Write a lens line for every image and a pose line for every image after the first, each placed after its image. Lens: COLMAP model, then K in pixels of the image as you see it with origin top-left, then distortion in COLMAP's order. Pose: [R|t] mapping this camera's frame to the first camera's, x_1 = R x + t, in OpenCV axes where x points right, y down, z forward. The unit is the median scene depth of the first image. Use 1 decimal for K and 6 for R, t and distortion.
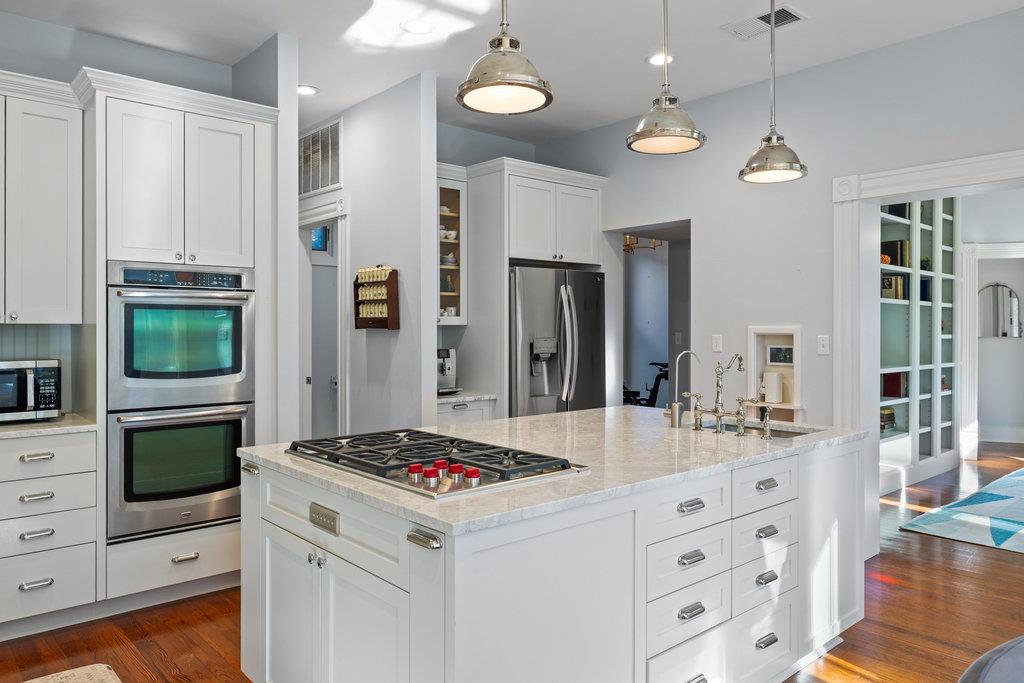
lens RADIAL K [[1351.7, 0, 512.0], [0, 1351.7, 341.5], [0, 0, 1]] dist [0.002400, 0.005312]
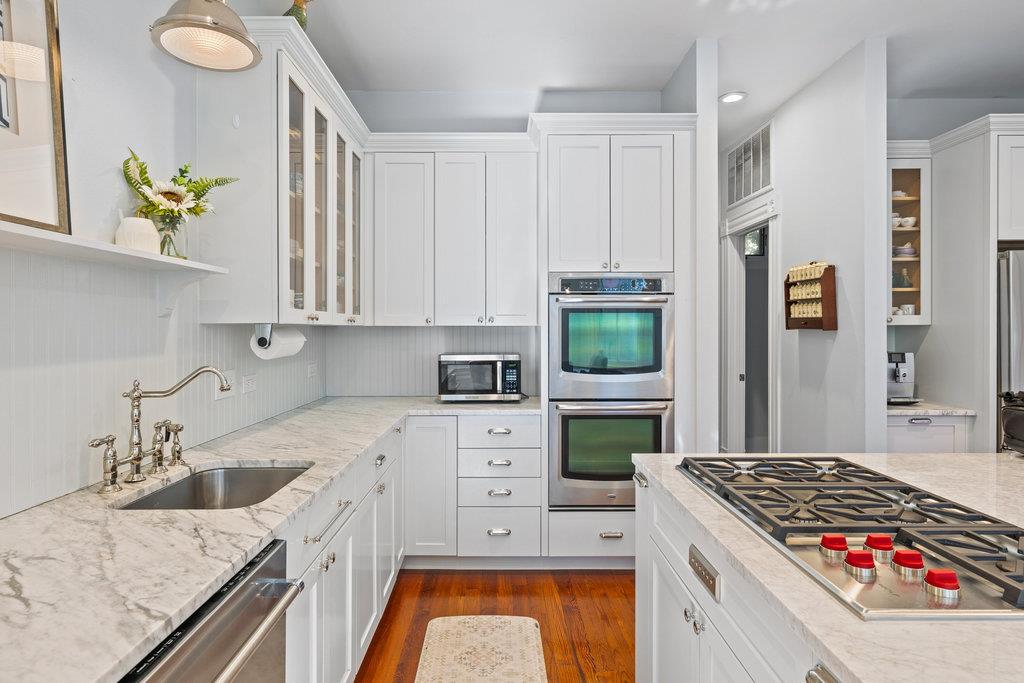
lens RADIAL K [[542.2, 0, 510.9], [0, 542.2, 330.2], [0, 0, 1]] dist [0.001356, 0.000785]
pose [[0.770437, 0.001525, -0.637515, -0.019188], [-0.000518, 0.999998, 0.001766, -0.009370], [0.637516, -0.001031, 0.770436, 0.574305]]
